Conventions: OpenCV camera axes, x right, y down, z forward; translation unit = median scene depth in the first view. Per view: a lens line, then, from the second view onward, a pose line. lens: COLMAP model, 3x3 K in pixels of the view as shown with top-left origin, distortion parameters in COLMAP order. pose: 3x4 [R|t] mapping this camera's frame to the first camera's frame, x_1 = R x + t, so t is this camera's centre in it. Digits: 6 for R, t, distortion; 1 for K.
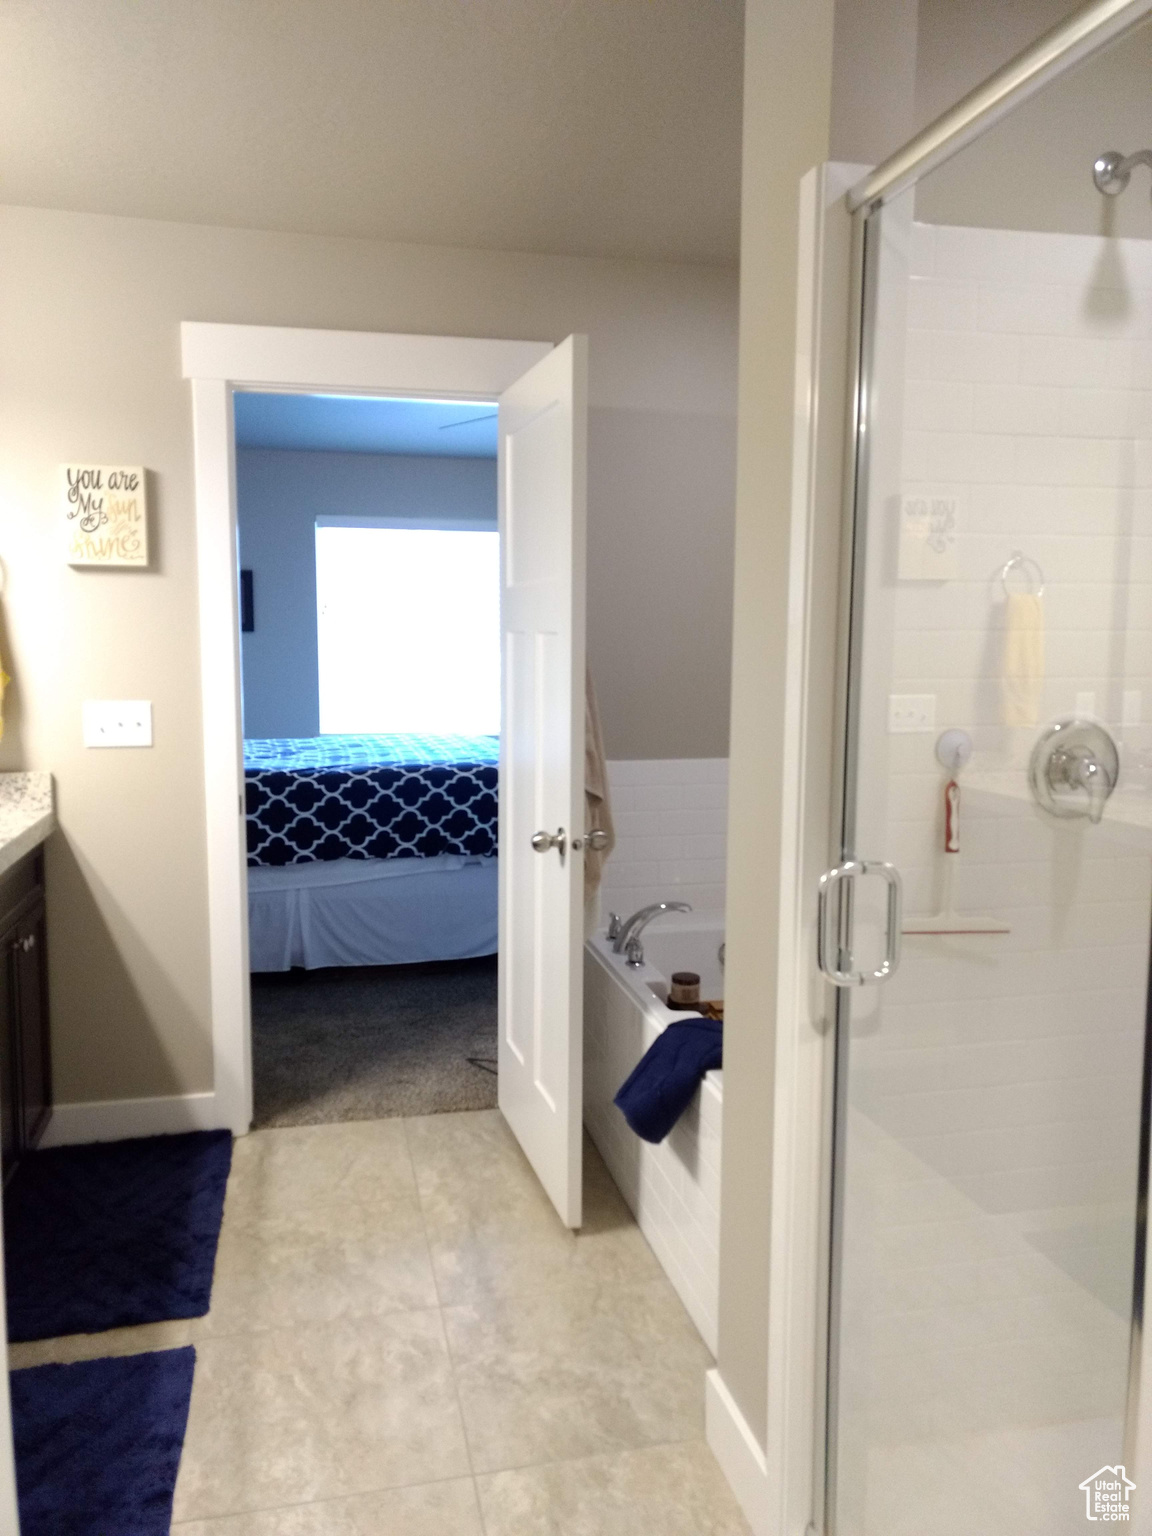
lens RADIAL K [[1180.8, 0, 583.6], [0, 1180.8, 764.0], [0, 0, 1]] dist [0.022244, 0.018258]
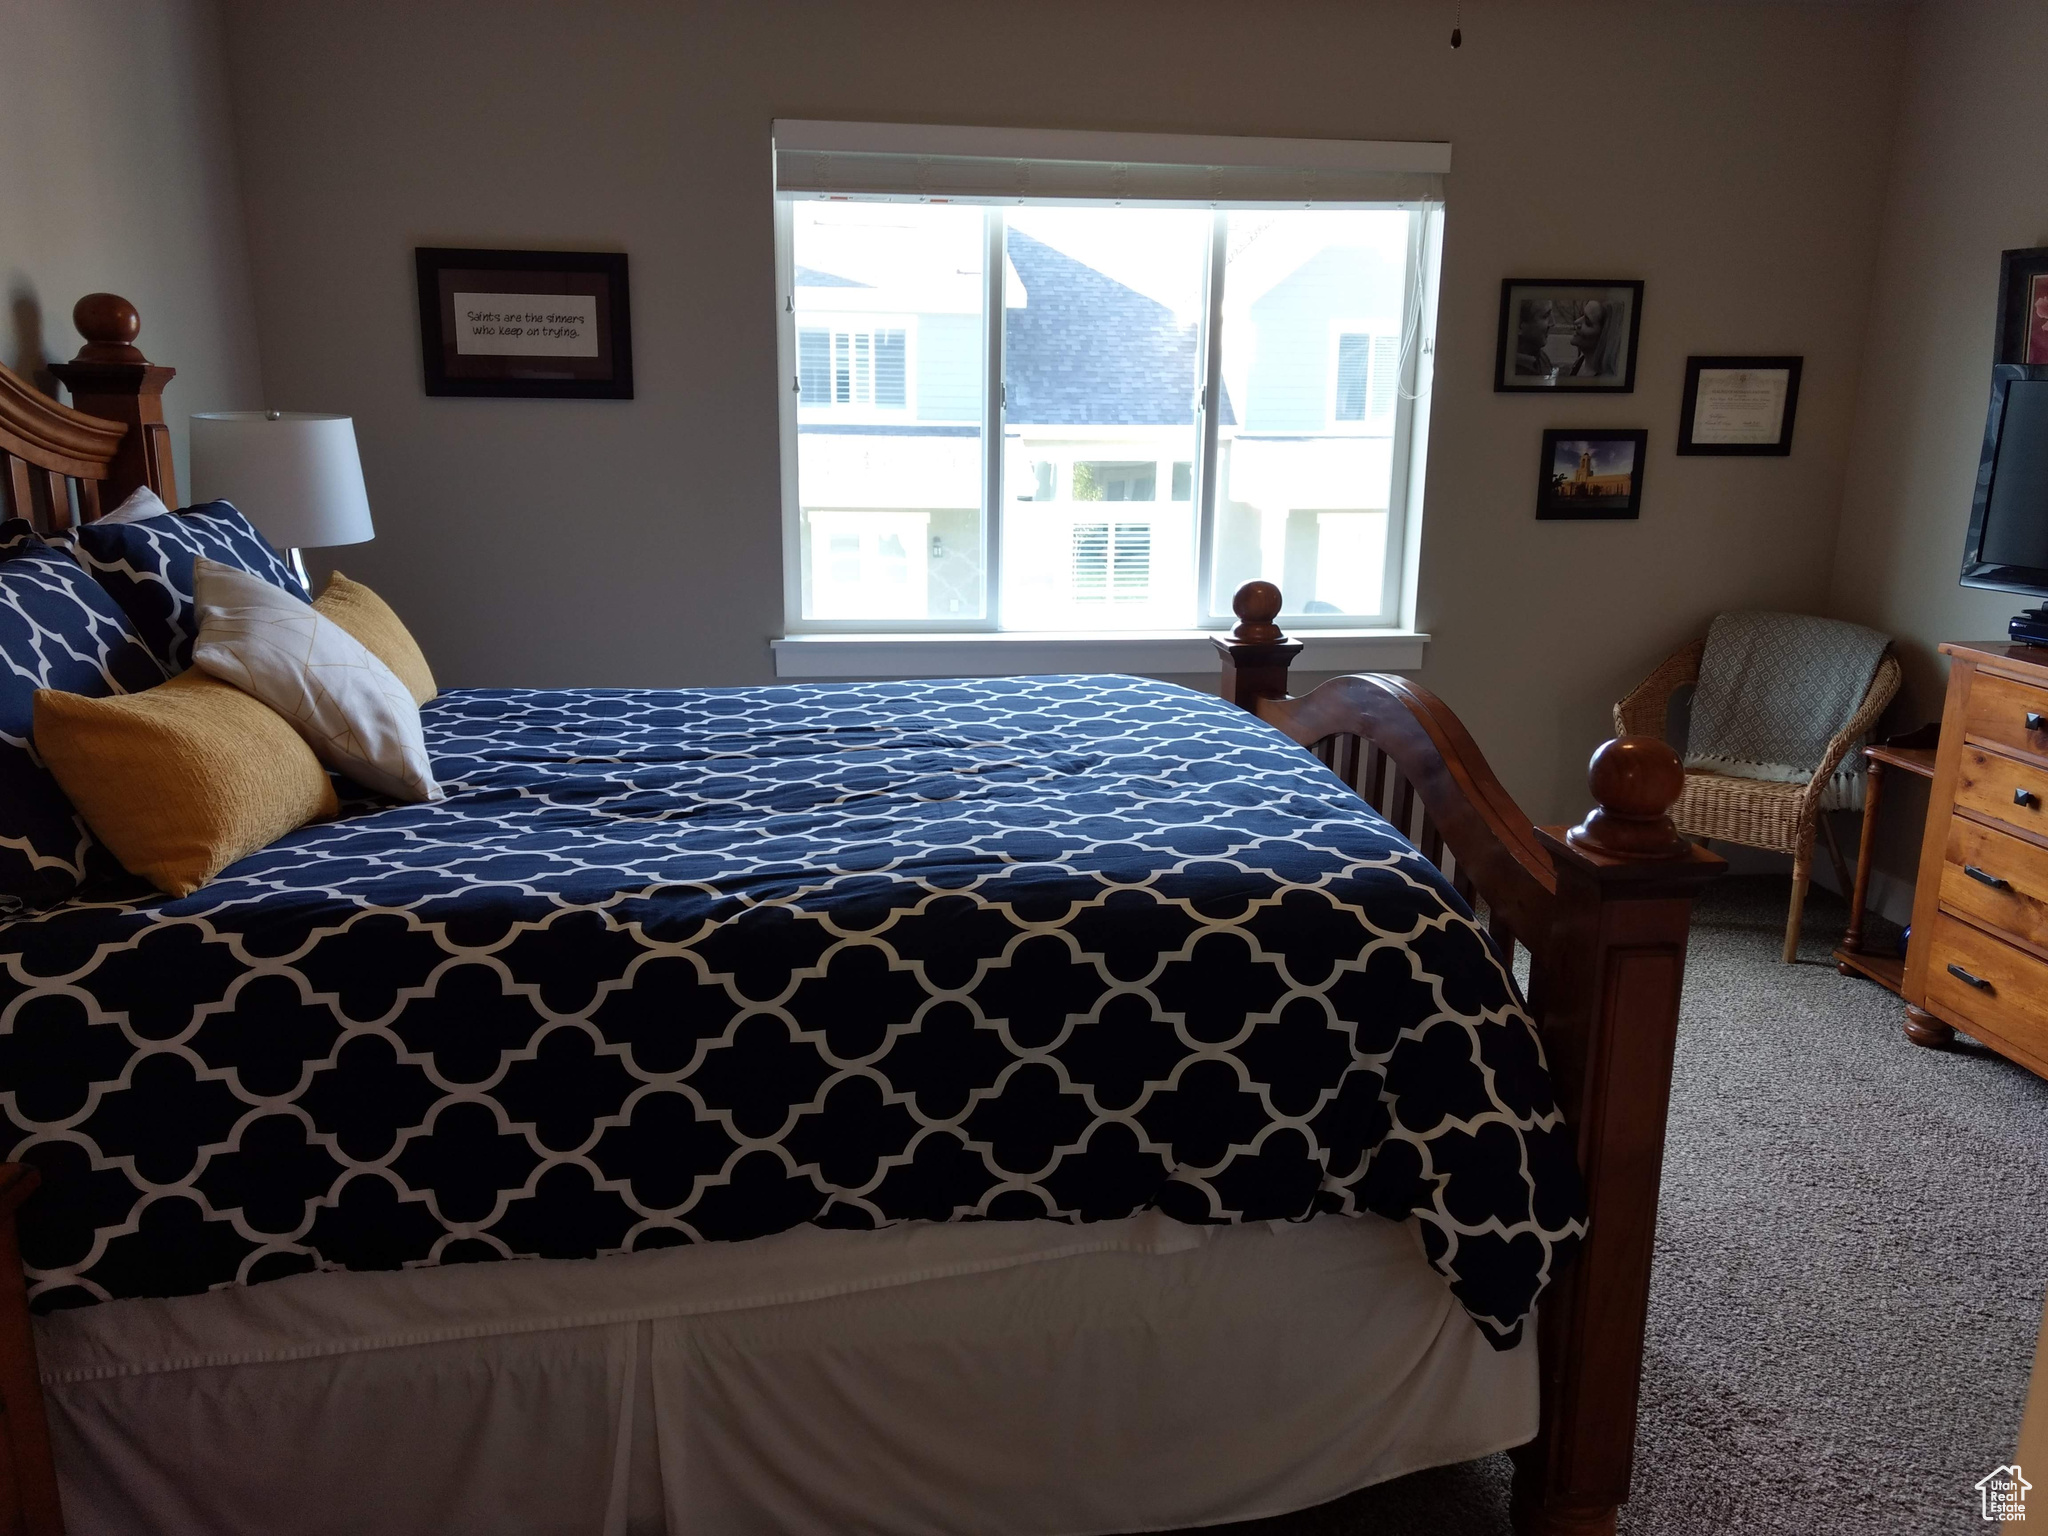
lens RADIAL K [[1574.4, 0, 1018.3], [0, 1574.4, 771.6], [0, 0, 1]] dist [0.022244, 0.018258]
pose [[0.994745, 0.029771, -0.097963, -0.115814], [-0.017893, 0.992617, 0.119965, -0.074851], [0.100811, -0.117582, 0.987933, 0.636457]]
